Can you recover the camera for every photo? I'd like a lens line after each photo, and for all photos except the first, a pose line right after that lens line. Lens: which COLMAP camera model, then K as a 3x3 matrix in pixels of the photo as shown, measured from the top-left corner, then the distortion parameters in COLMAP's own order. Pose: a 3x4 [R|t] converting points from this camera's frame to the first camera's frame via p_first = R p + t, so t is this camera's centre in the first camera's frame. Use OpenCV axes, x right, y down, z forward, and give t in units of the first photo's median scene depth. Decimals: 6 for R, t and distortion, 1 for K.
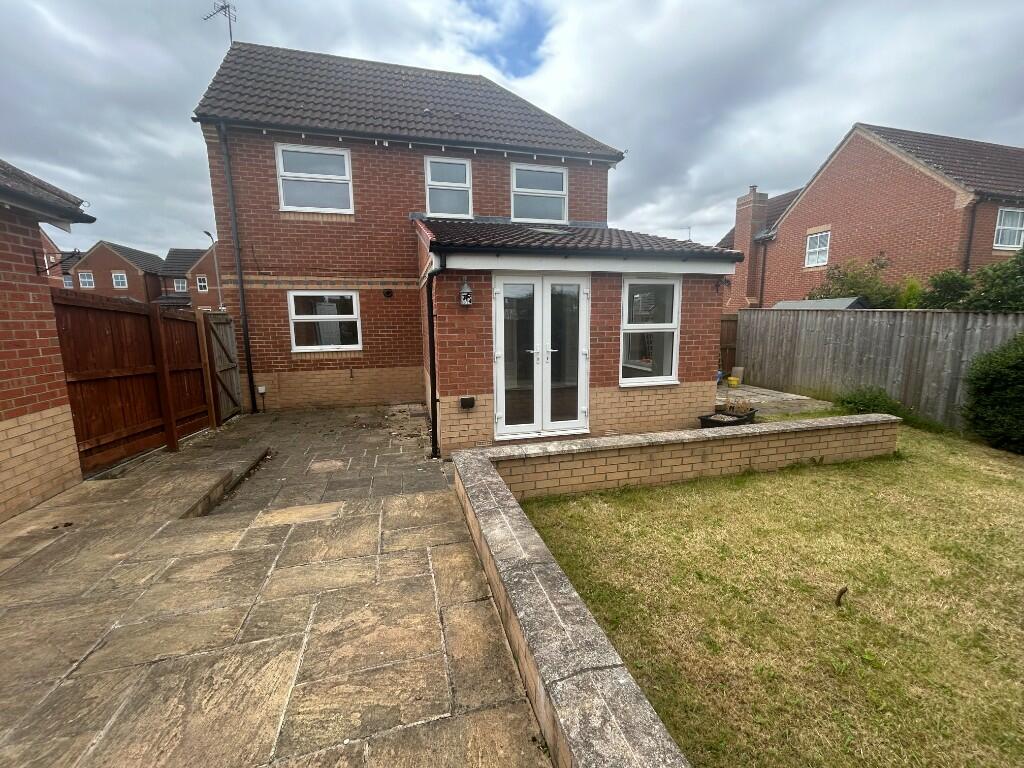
lens RADIAL K [[414.6, 0, 512.0], [0, 414.6, 384.0], [0, 0, 1]] dist [-0.001892, 0.000552]
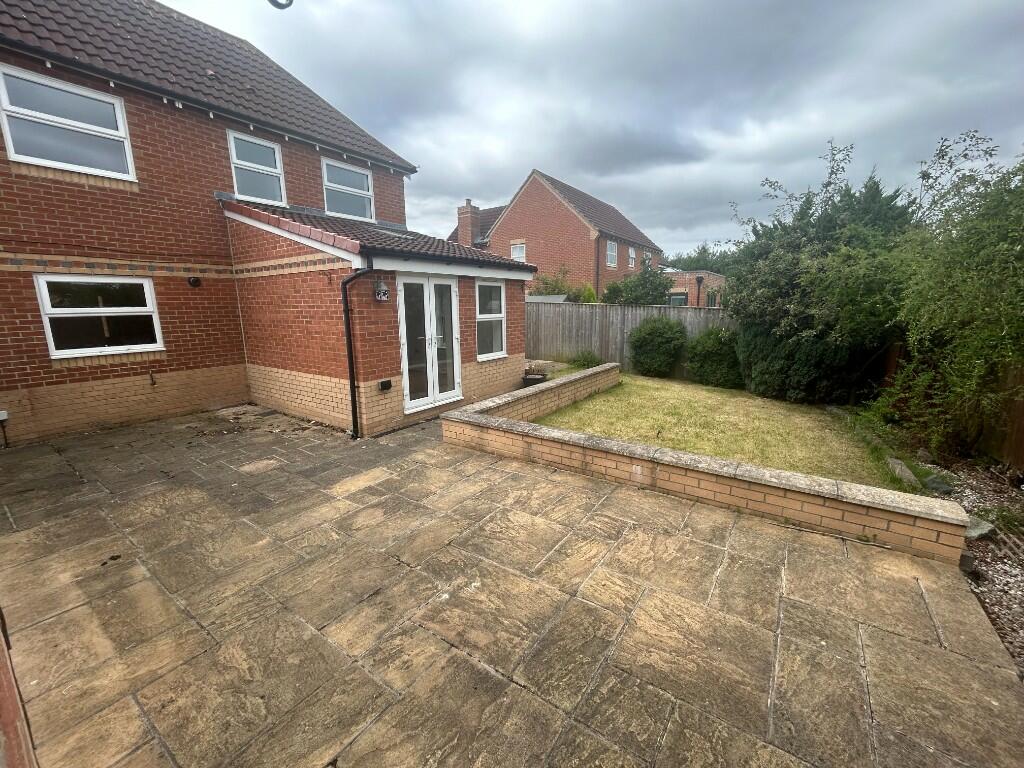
lens RADIAL K [[414.6, 0, 512.0], [0, 414.6, 384.0], [0, 0, 1]] dist [-0.001892, 0.000552]
pose [[0.769935, -0.118982, 0.626932, -0.420611], [0.100430, 0.992813, 0.065082, 0.001957], [-0.630170, 0.012854, 0.776351, -0.093124]]
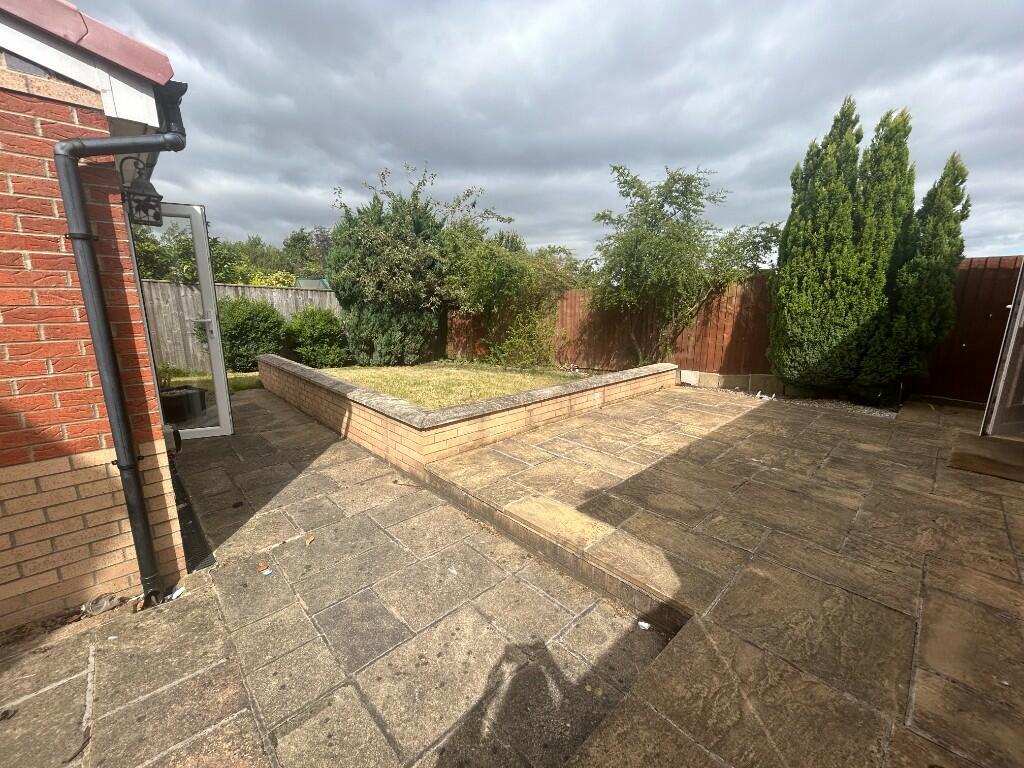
lens RADIAL K [[414.6, 0, 512.0], [0, 414.6, 384.0], [0, 0, 1]] dist [-0.001892, 0.000552]
pose [[-0.471873, -0.174591, 0.864207, -0.518119], [0.134969, 0.954339, 0.266495, -0.065777], [-0.871274, 0.242393, -0.426763, 0.634388]]
